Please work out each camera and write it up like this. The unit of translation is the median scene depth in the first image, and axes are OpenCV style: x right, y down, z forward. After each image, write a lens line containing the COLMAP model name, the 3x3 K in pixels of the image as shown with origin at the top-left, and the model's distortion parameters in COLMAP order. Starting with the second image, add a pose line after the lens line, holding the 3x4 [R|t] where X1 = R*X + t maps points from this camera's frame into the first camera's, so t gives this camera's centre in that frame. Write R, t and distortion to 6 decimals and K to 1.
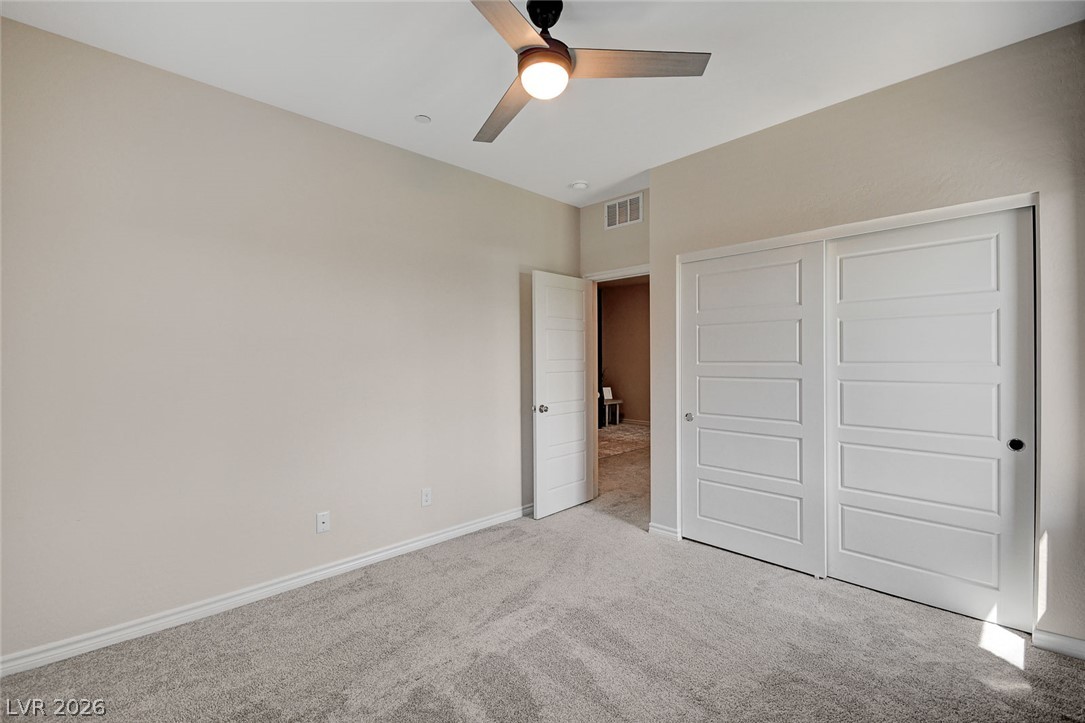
lens RADIAL K [[480.8, 0, 554.7], [0, 480.8, 359.7], [0, 0, 1]] dist [0.021653, -0.009949]
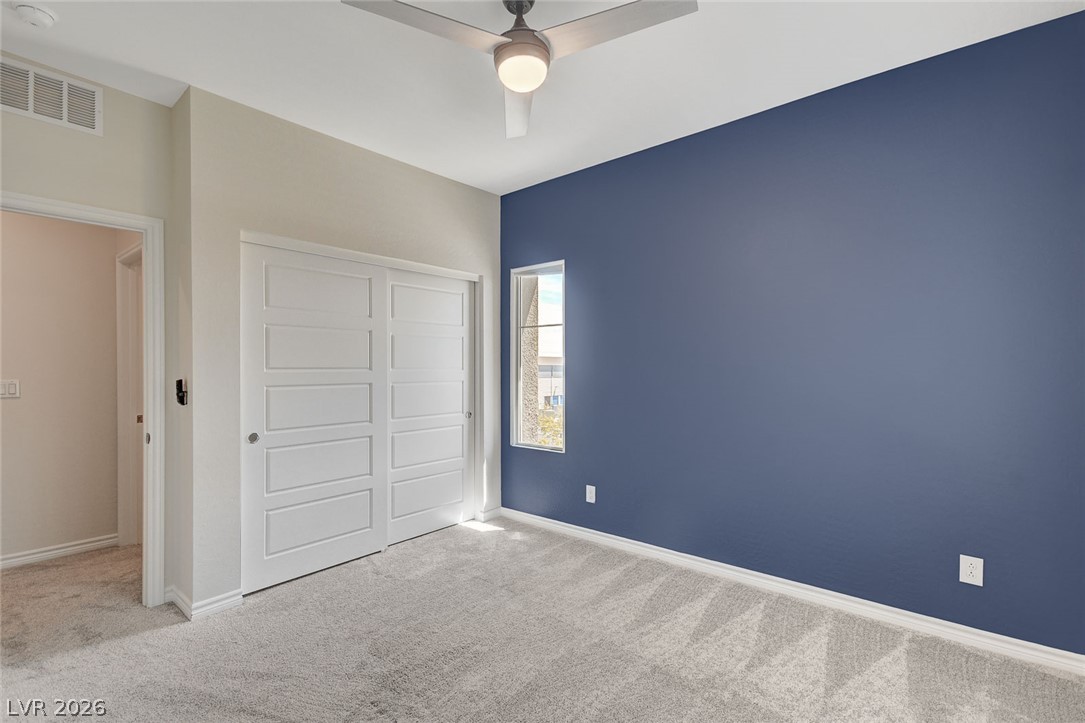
lens RADIAL K [[503.8, 0, 543.1], [0, 503.8, 362.1], [0, 0, 1]] dist [0.012001, 0.000675]
pose [[-0.094631, 0.010284, 0.995459, -0.712314], [0.000318, 0.999947, -0.010300, 0.002854], [-0.995512, -0.000659, -0.094629, 0.720568]]
